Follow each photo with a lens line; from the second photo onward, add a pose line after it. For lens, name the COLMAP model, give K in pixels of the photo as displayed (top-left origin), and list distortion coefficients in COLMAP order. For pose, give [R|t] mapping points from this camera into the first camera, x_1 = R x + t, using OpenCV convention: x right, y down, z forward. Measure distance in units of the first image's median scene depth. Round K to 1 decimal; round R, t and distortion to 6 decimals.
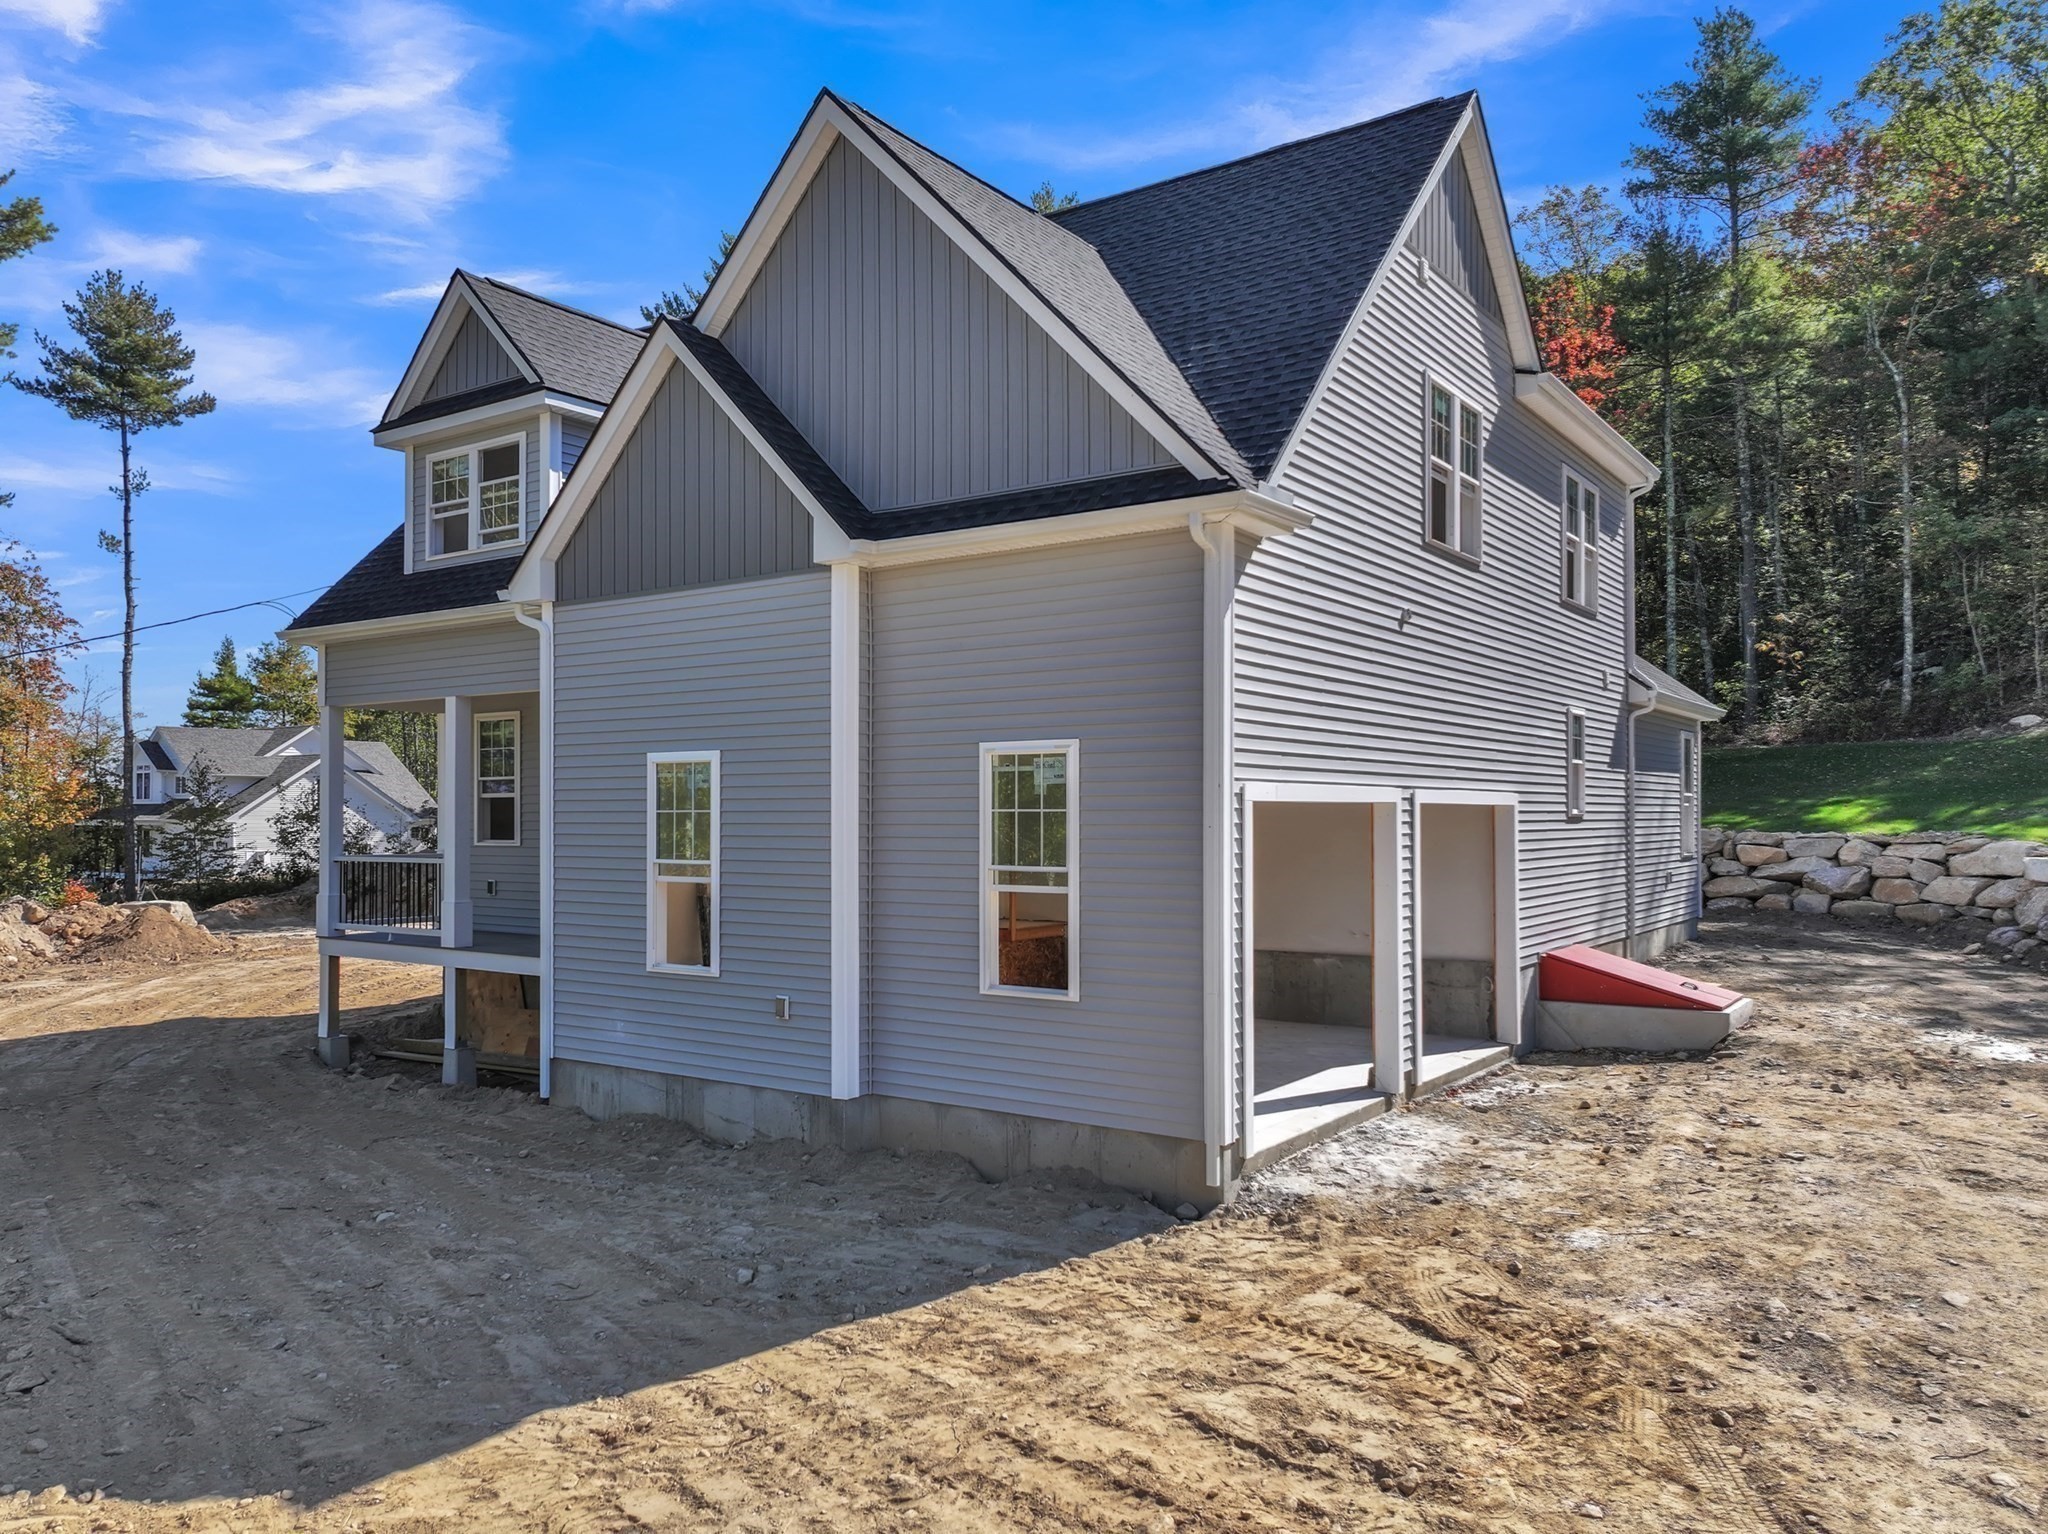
lens RADIAL K [[1472.3, 0, 1023.0], [0, 1472.3, 811.2], [0, 0, 1]] dist [0.006537, 0.004210]
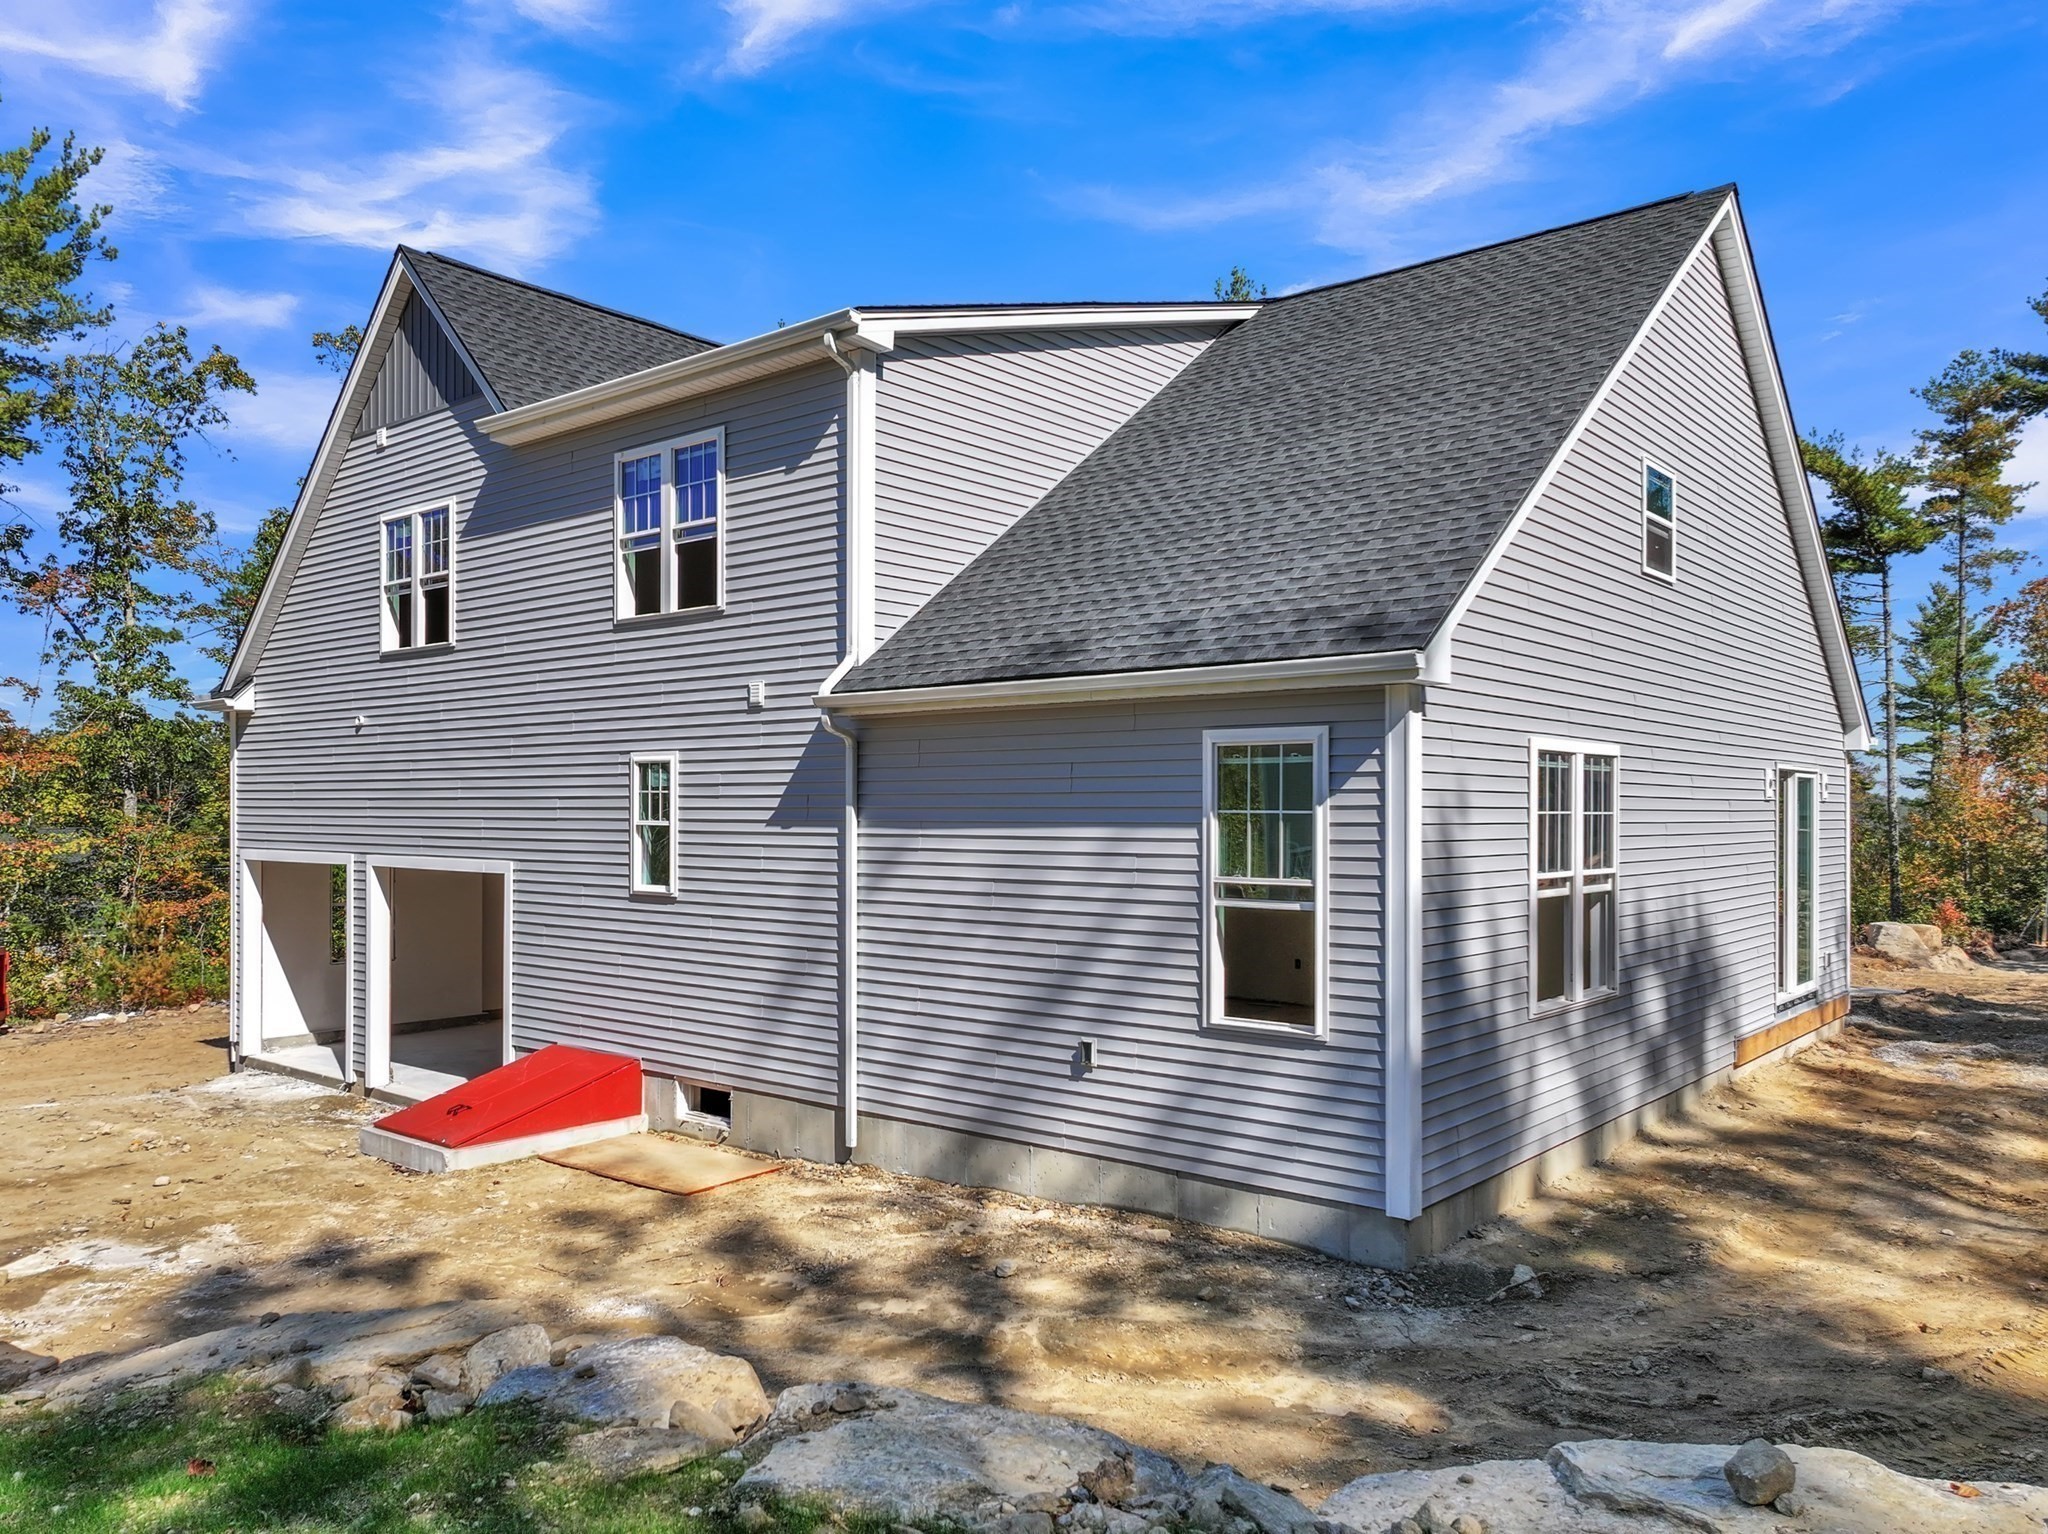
lens RADIAL K [[1465.2, 0, 1030.7], [0, 1465.2, 799.7], [0, 0, 1]] dist [0.009073, 0.000997]
pose [[-0.084053, -0.007261, -0.996435, 1.060016], [-0.000704, 0.999974, -0.007227, -0.037977], [0.996461, 0.000094, -0.084056, 1.194549]]
